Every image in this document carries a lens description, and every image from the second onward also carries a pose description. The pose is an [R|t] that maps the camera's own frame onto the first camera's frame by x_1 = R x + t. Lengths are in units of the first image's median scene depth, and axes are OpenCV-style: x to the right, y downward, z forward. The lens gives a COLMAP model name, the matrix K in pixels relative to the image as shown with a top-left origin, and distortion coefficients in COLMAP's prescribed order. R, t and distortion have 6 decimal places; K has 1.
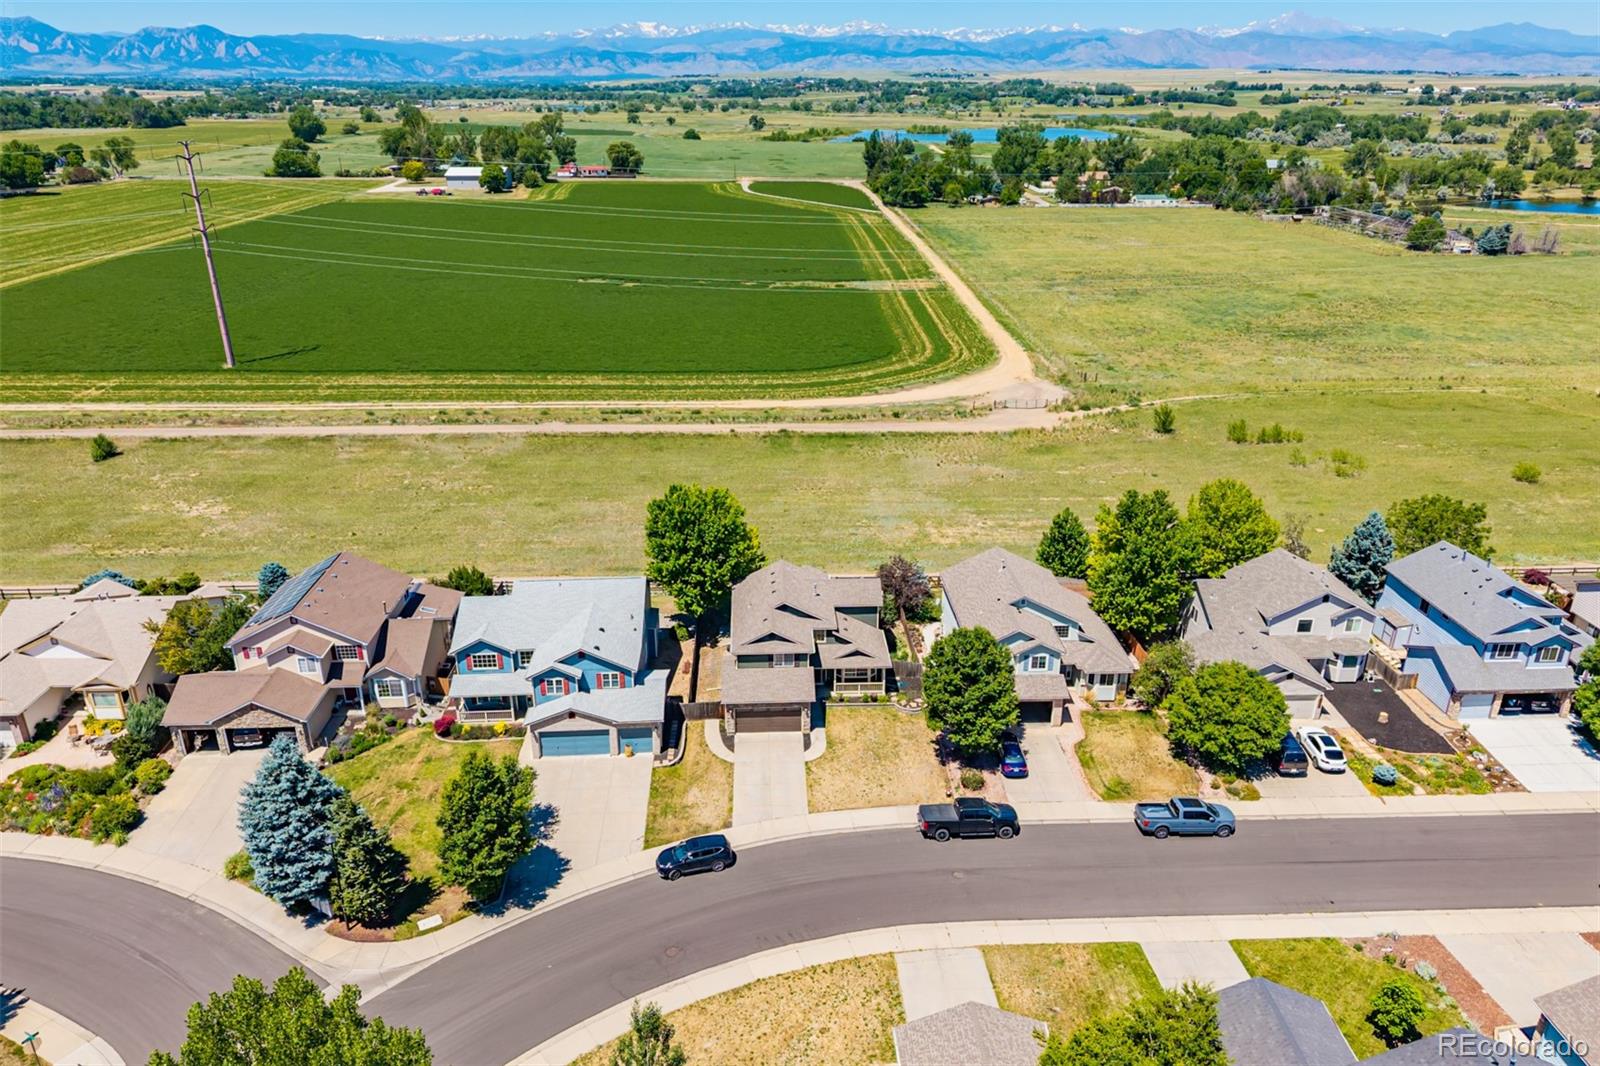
lens RADIAL K [[1089.0, 0, 797.5], [0, 1089.0, 528.4], [0, 0, 1]] dist [0.034512, -0.033815]
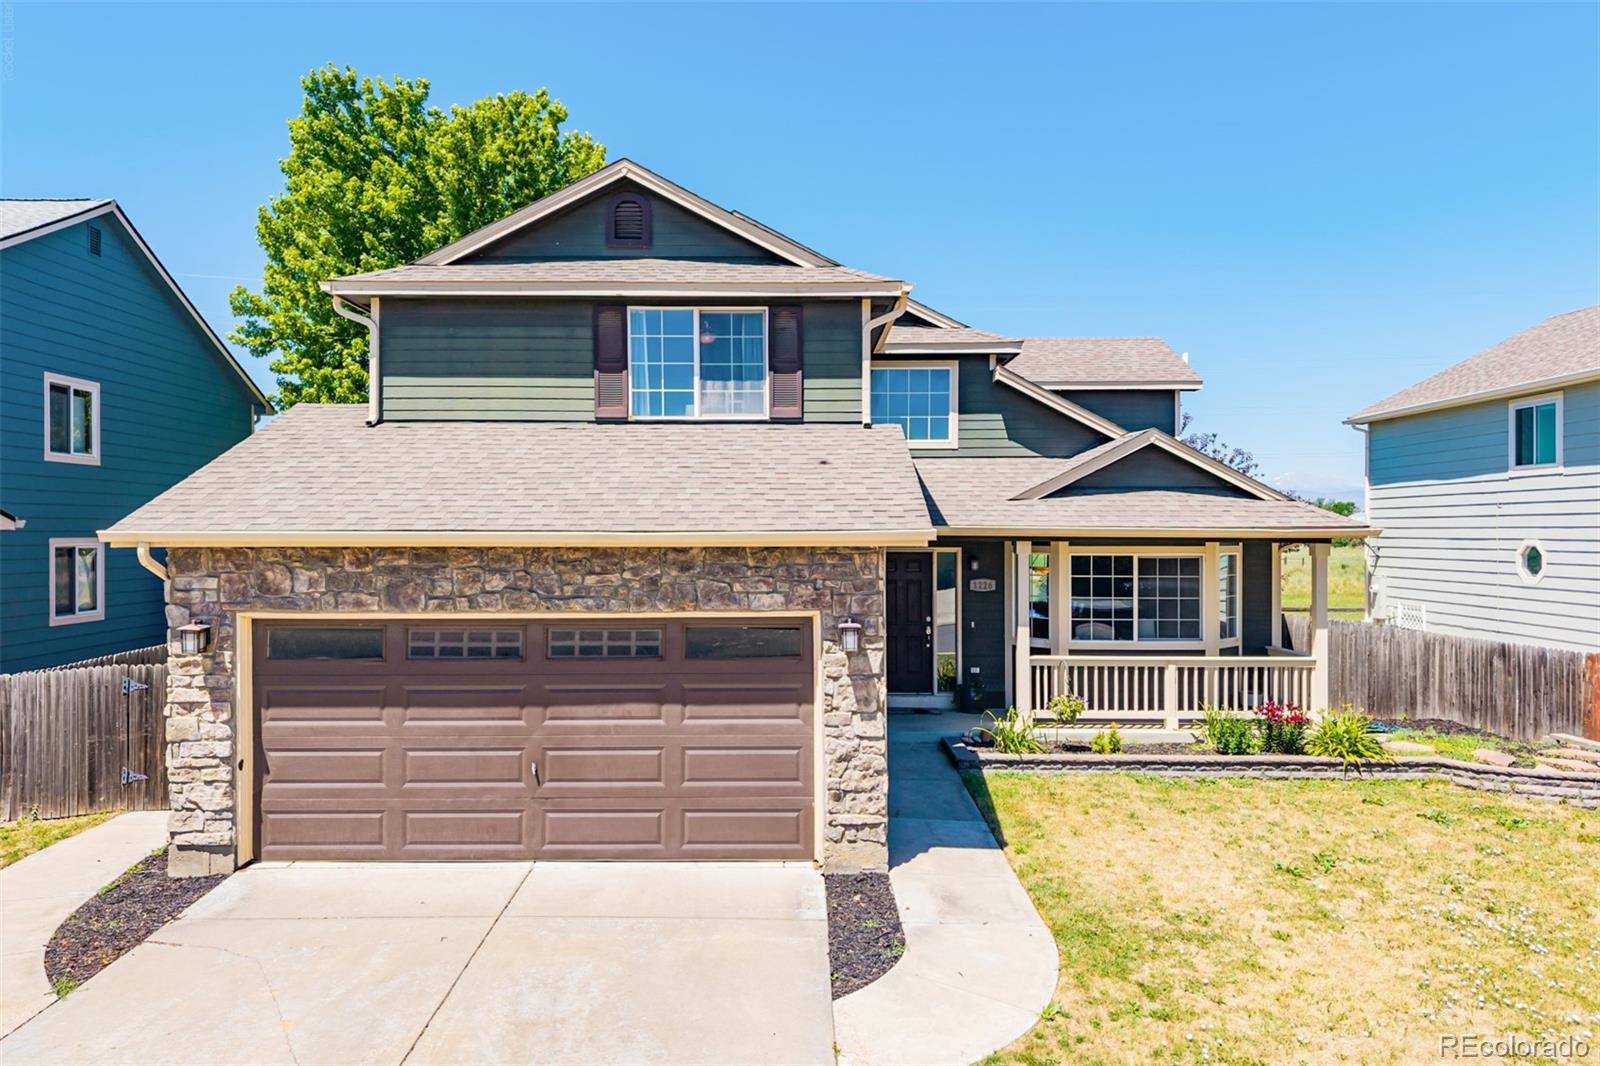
lens RADIAL K [[1097.3, 0, 795.1], [0, 1097.3, 527.4], [0, 0, 1]] dist [0.012308, -0.008563]
pose [[0.999190, -0.000750, -0.040225, 0.003499], [-0.014468, 0.926237, -0.376663, 0.106687], [0.037540, 0.376940, 0.925476, 0.472156]]
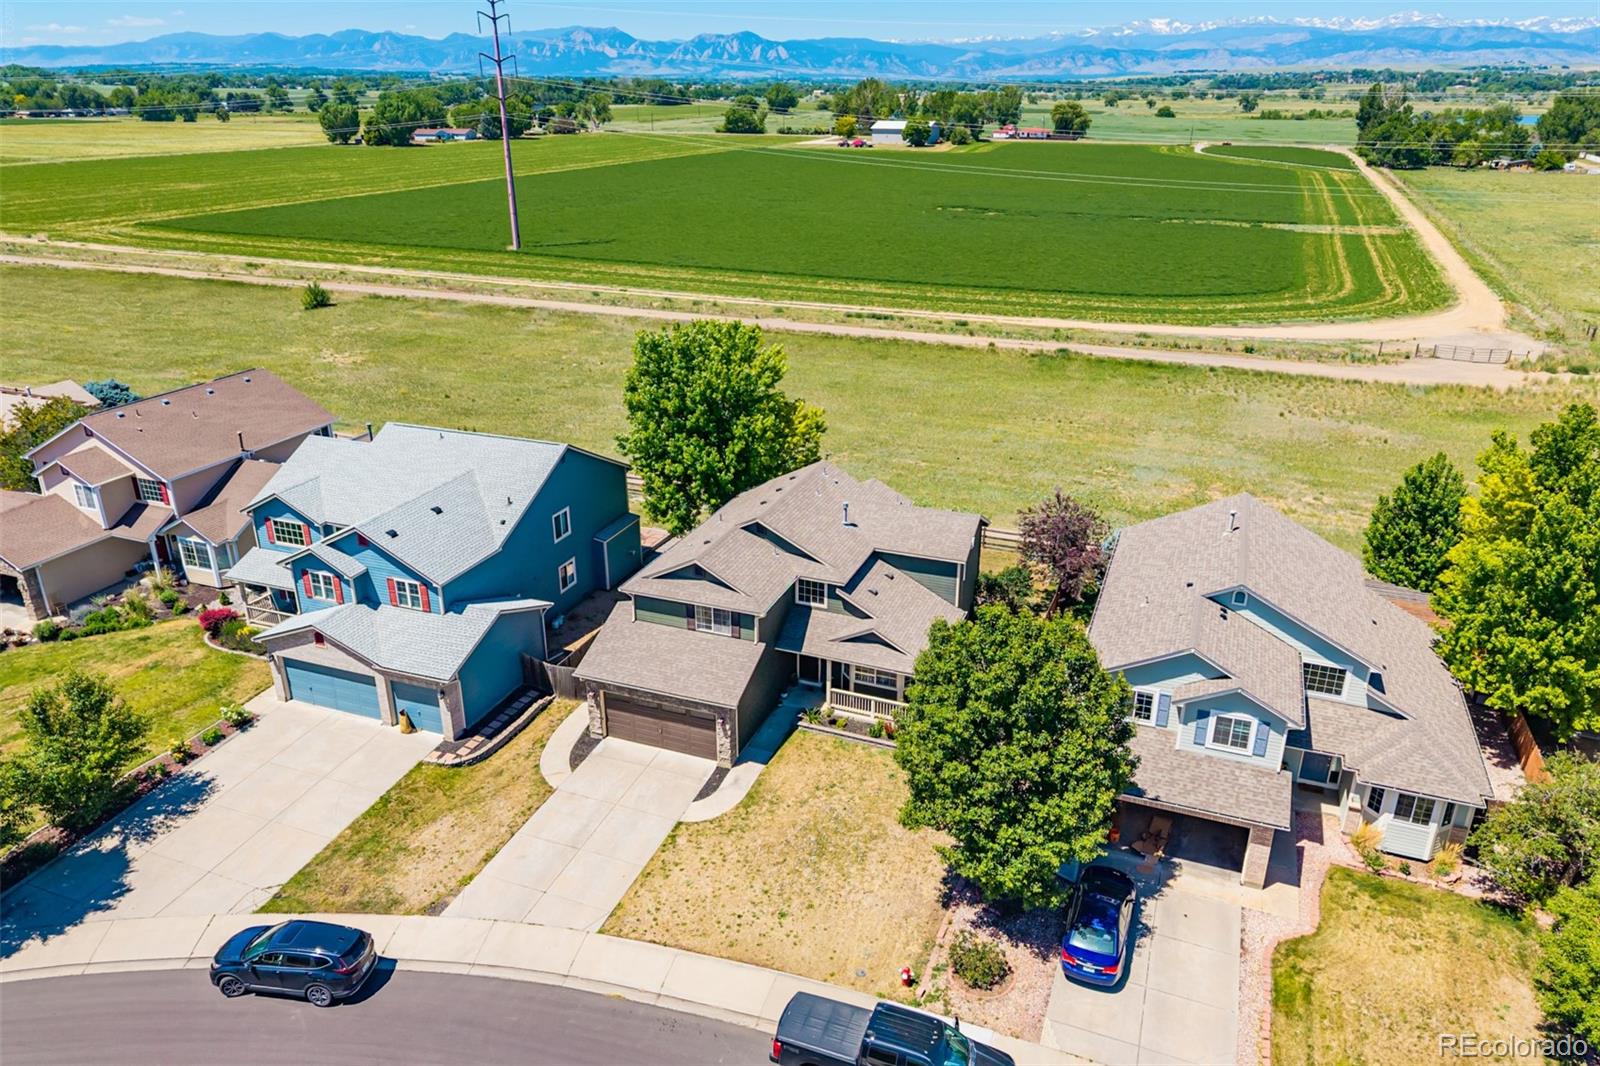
lens RADIAL K [[1086.9, 0, 796.6], [0, 1086.9, 539.9], [0, 0, 1]] dist [0.017966, -0.011487]
pose [[0.914469, 0.156364, -0.373226, 0.115062], [-0.152558, 0.987488, 0.039916, 0.030432], [0.374797, 0.020437, 0.926881, 0.287793]]
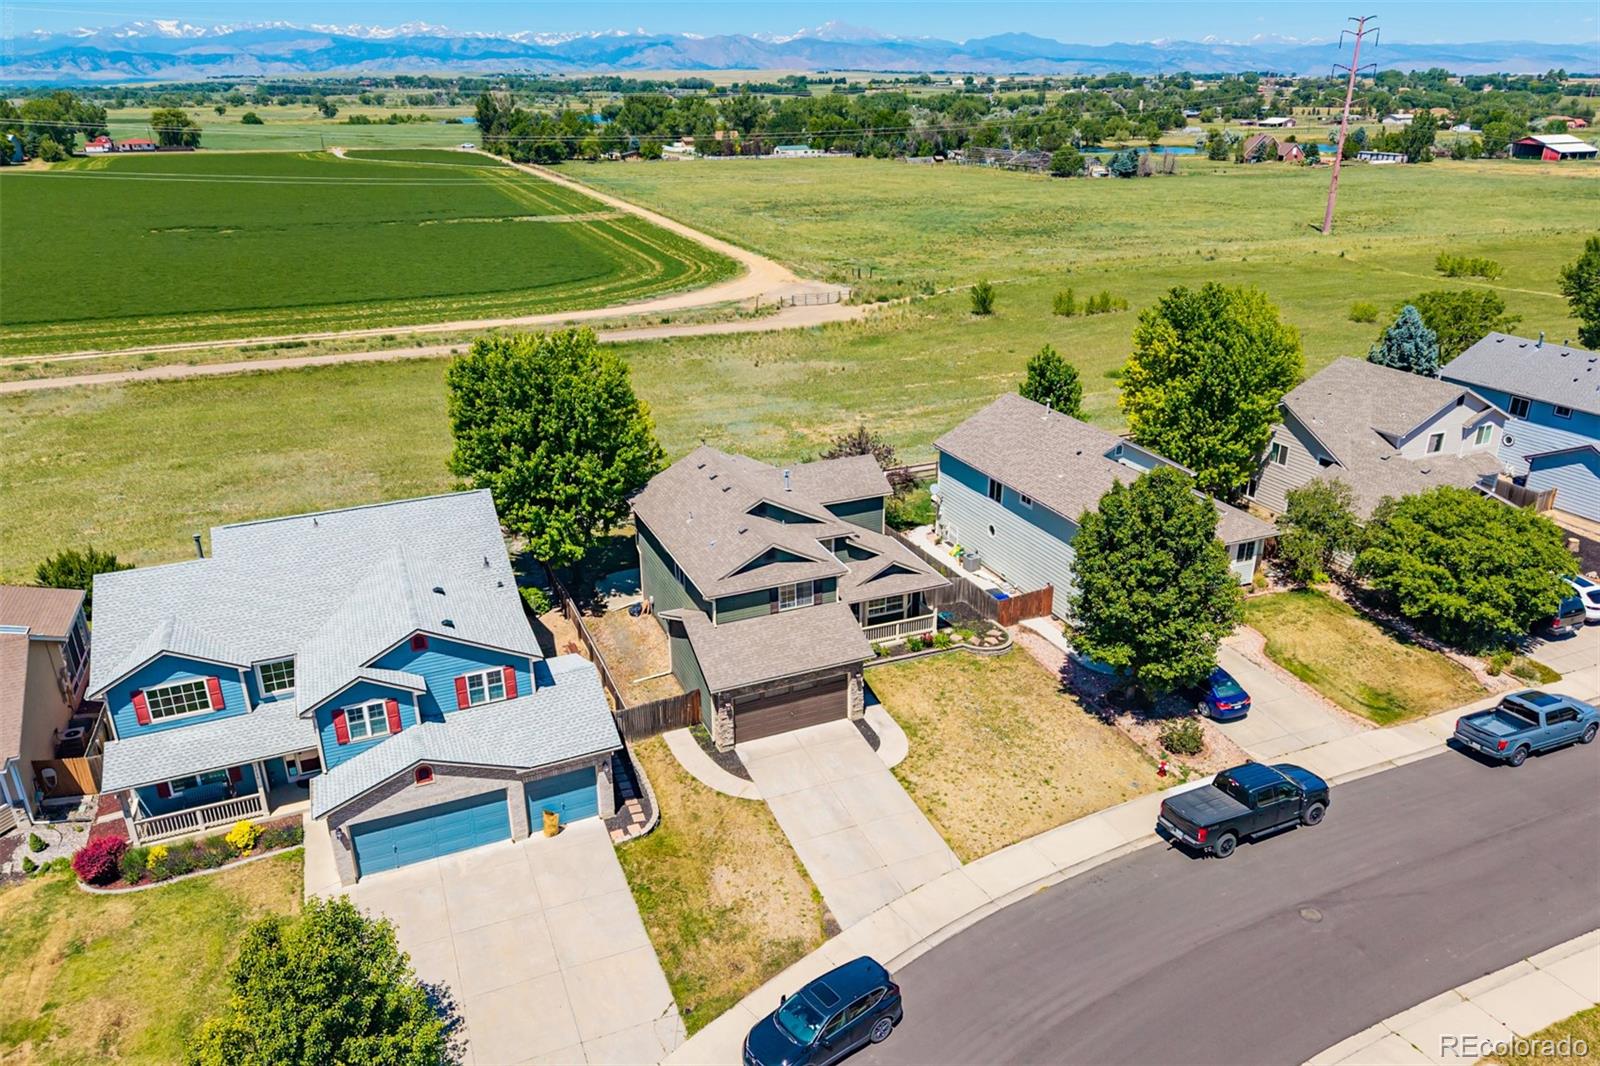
lens RADIAL K [[1086.9, 0, 796.6], [0, 1086.9, 539.9], [0, 0, 1]] dist [0.017966, -0.011487]
pose [[0.937173, -0.140206, 0.319452, -0.098093], [0.137949, 0.989991, 0.029804, 0.042019], [-0.320434, 0.016136, 0.947133, 0.263588]]
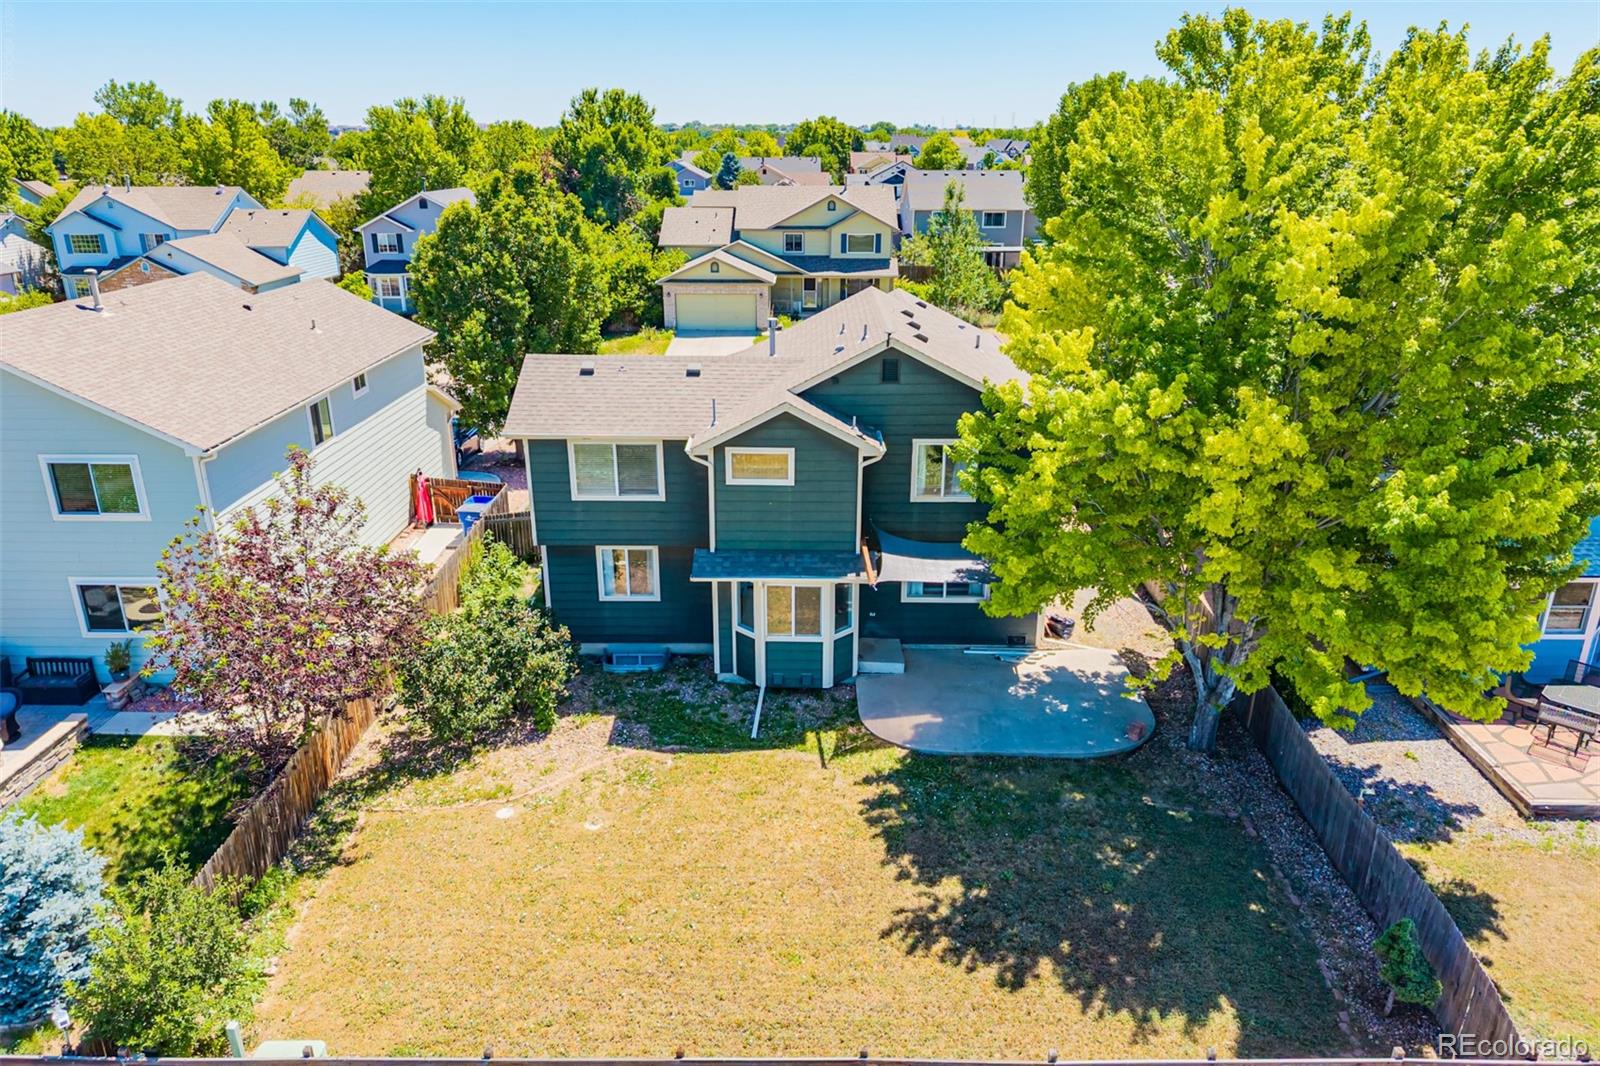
lens RADIAL K [[1089.0, 0, 797.5], [0, 1089.0, 528.4], [0, 0, 1]] dist [0.034512, -0.033815]
pose [[-0.998327, -0.020736, 0.053980, -0.011985], [0.020580, 0.744968, 0.666783, -0.070693], [-0.054039, 0.666778, -0.743295, 0.748382]]
